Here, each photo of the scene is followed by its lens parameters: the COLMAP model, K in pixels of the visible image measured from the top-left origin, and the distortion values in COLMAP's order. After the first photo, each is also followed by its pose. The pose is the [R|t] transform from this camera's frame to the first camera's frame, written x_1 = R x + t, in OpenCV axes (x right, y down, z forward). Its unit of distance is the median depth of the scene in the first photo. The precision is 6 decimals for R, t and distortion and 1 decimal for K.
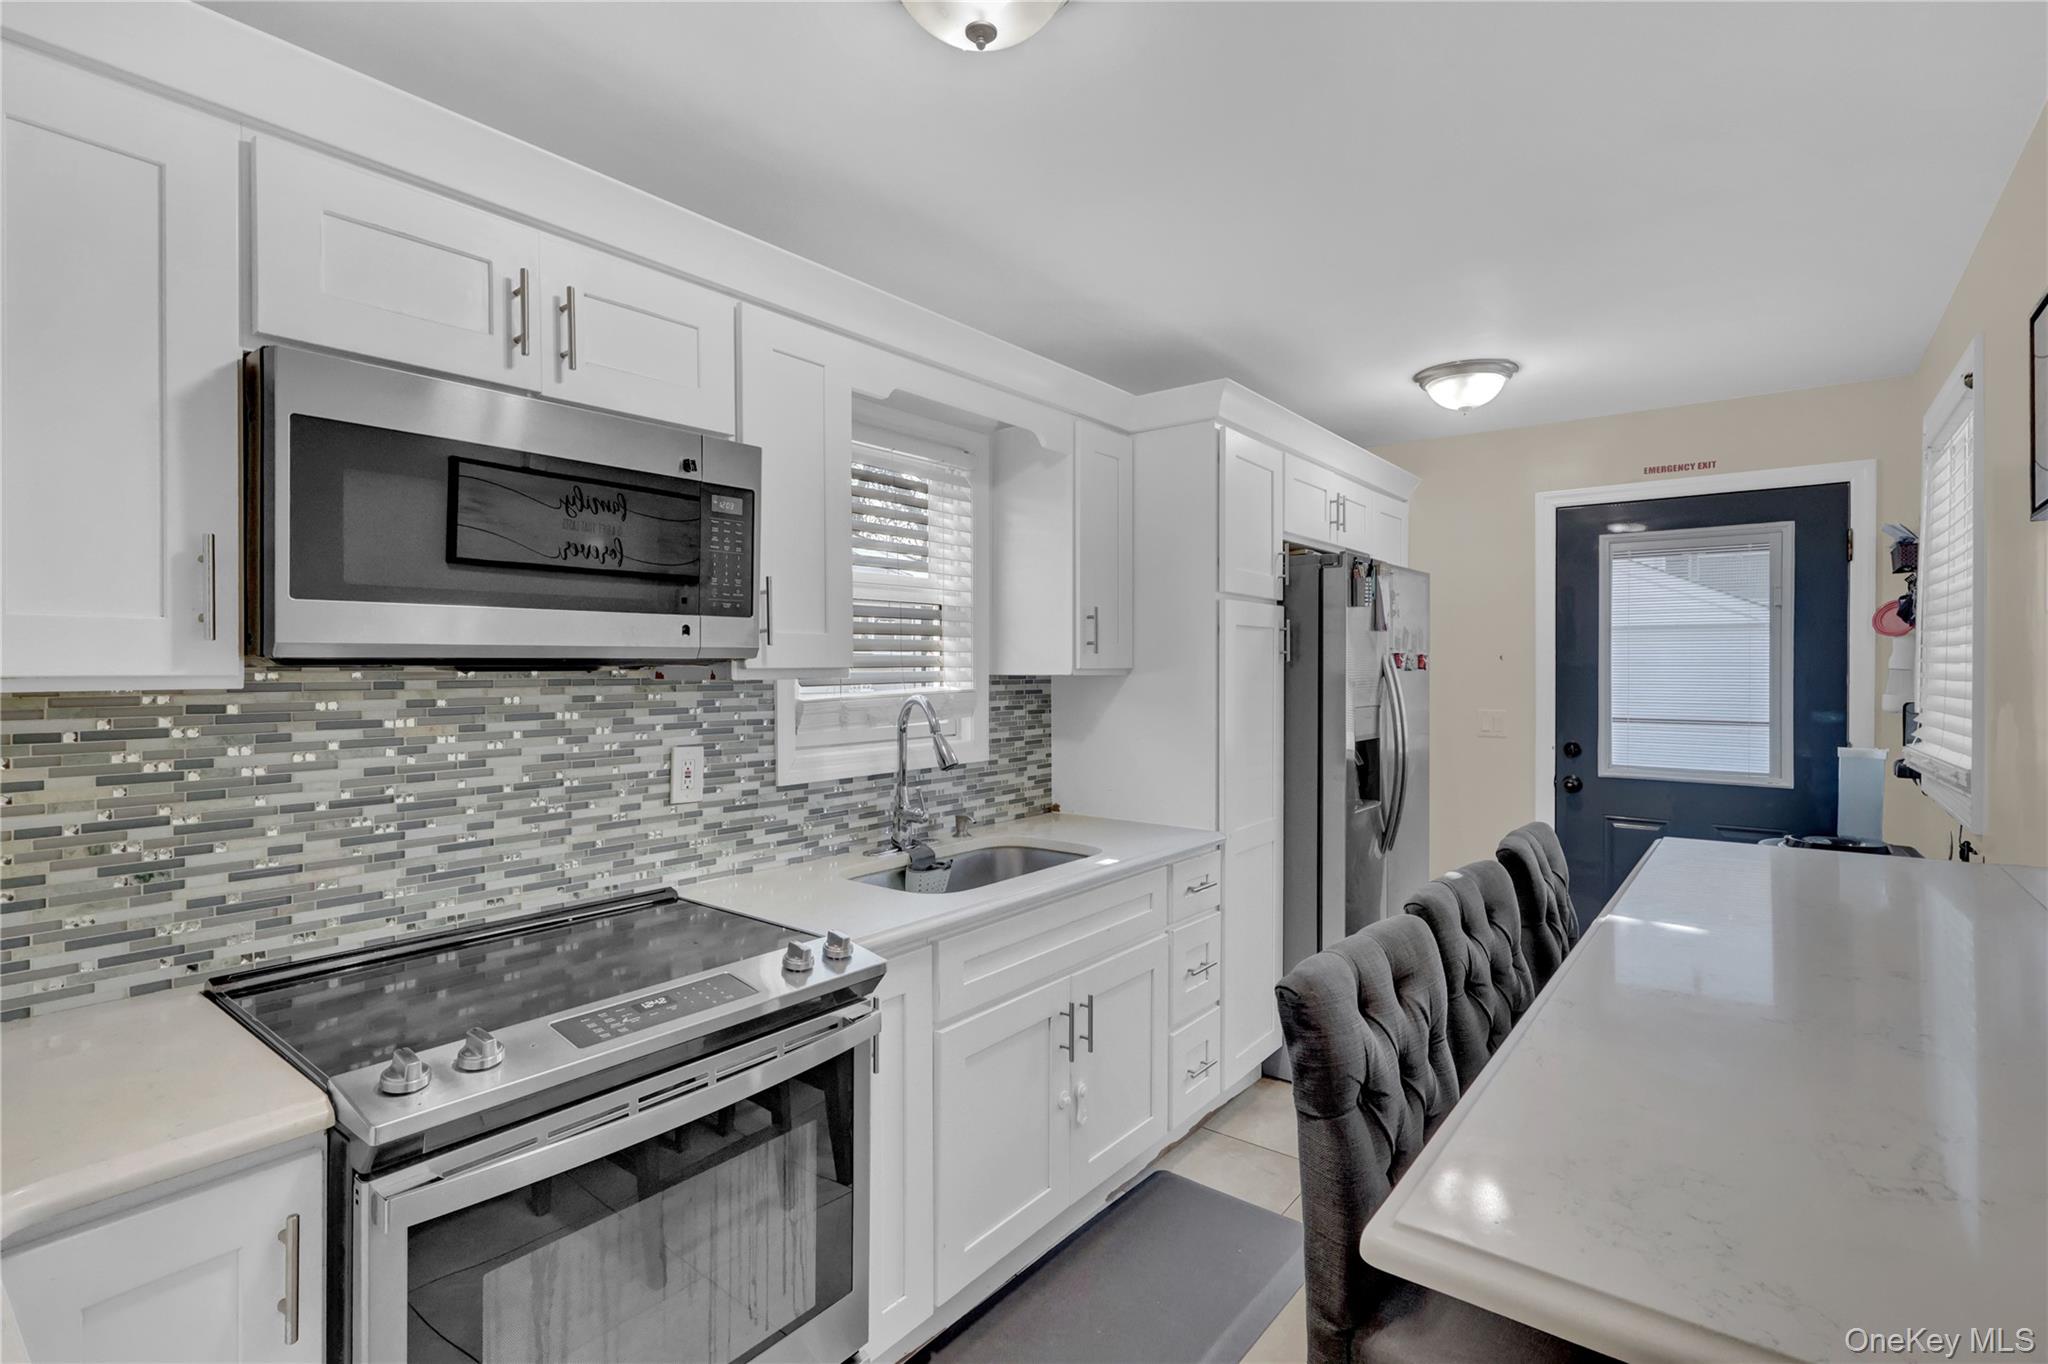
lens RADIAL K [[955.0, 0, 1033.7], [0, 955.0, 673.6], [0, 0, 1]] dist [0.004023, 0.000165]
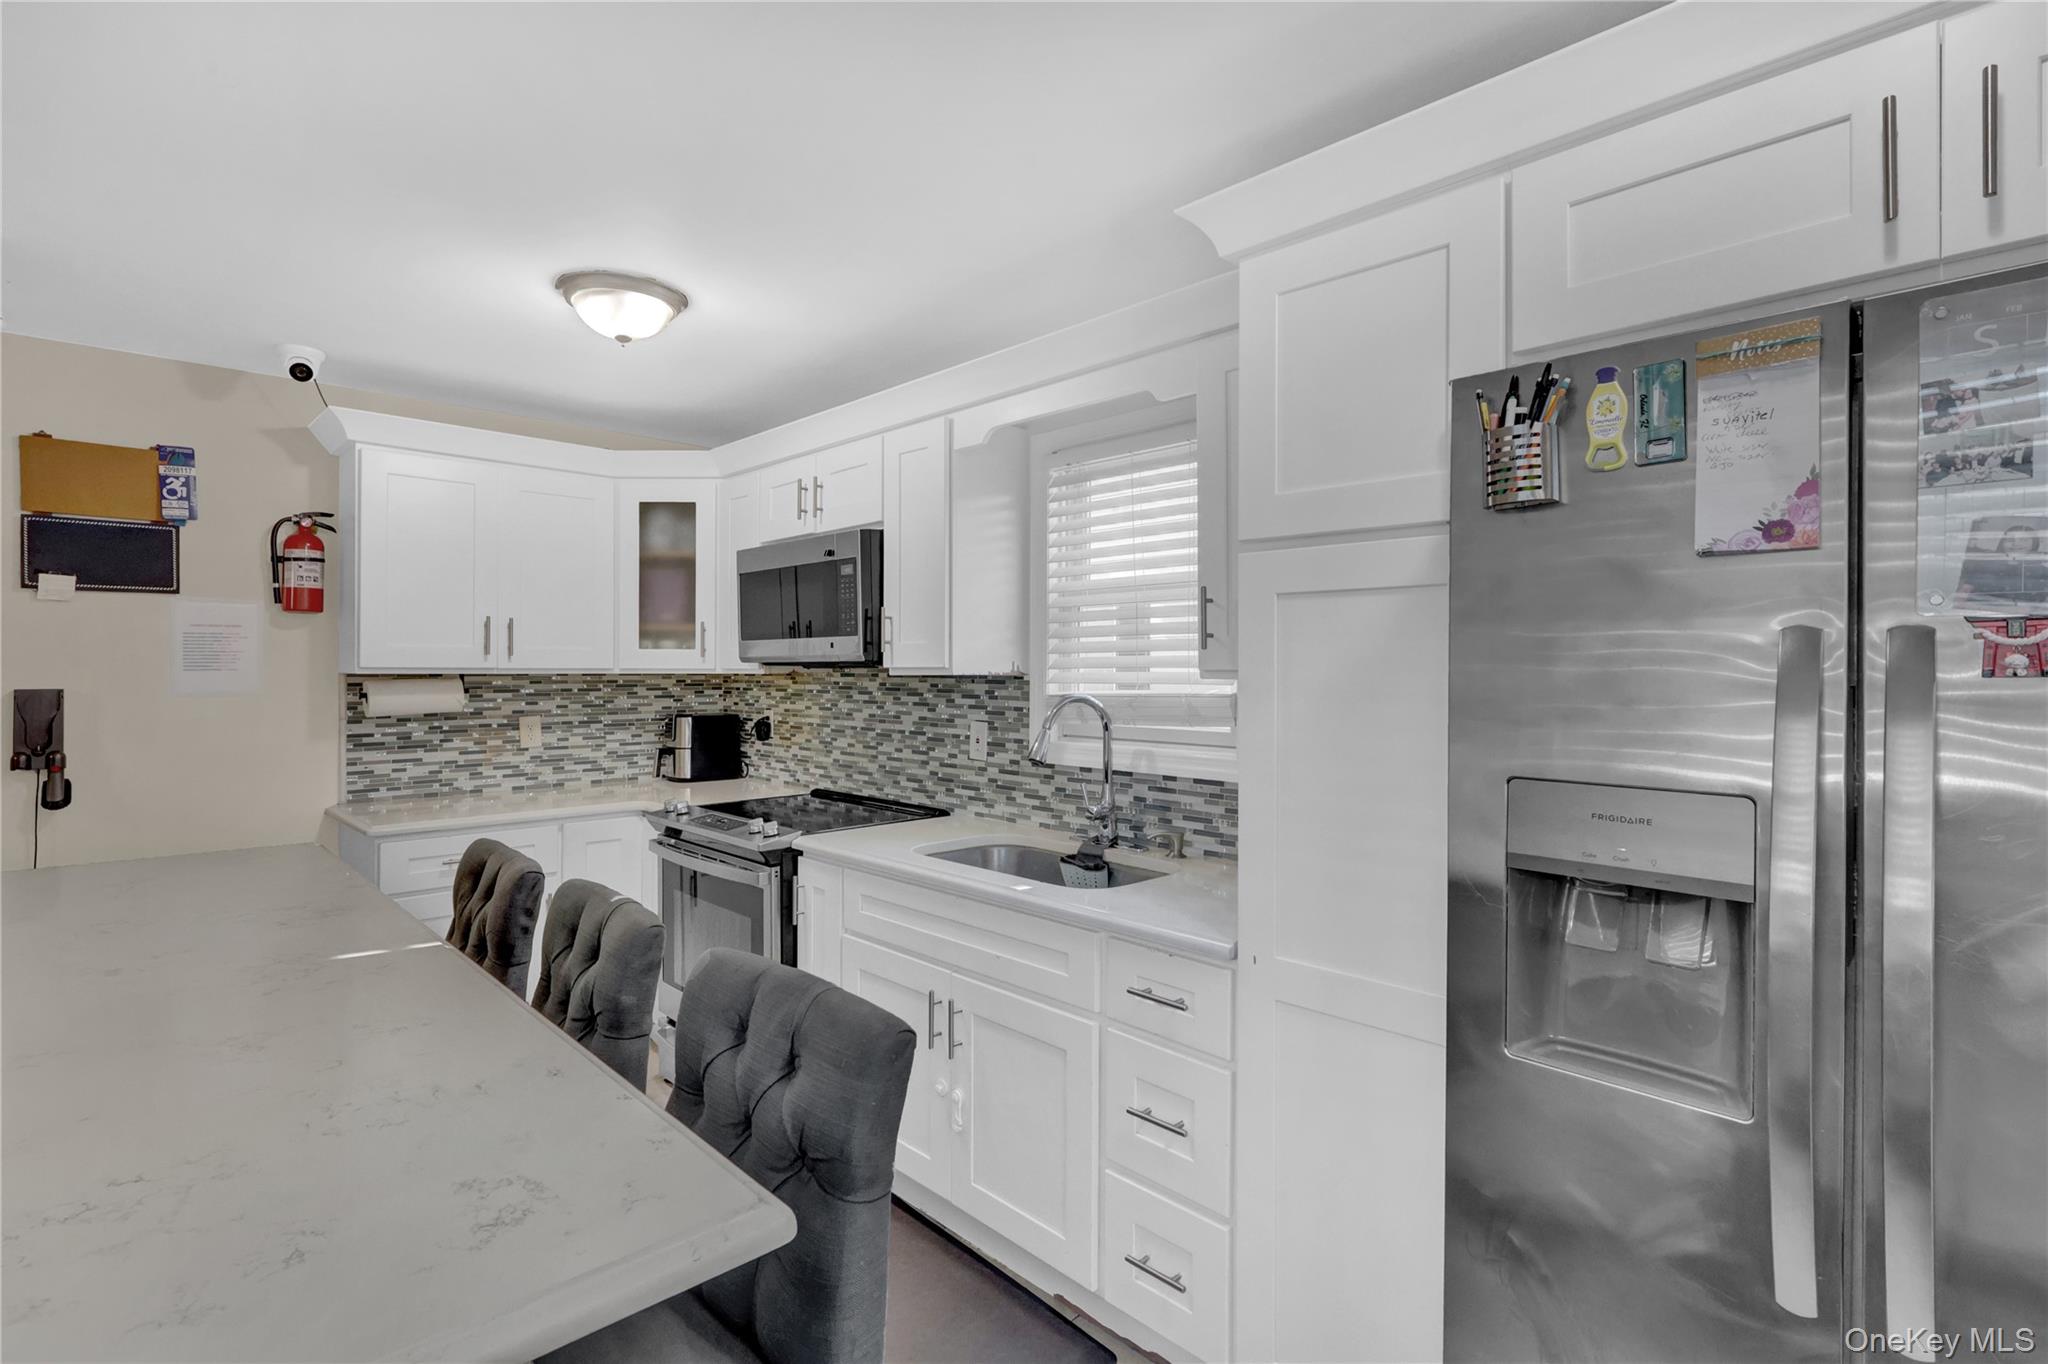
lens RADIAL K [[955.0, 0, 1033.3], [0, 955.0, 669.5], [0, 0, 1]] dist [0.004023, 0.000165]
pose [[-0.111128, 0.014235, -0.993704, 1.041540], [-0.001513, 0.999894, 0.014493, -0.022966], [0.993805, 0.003114, -0.111095, 1.213888]]
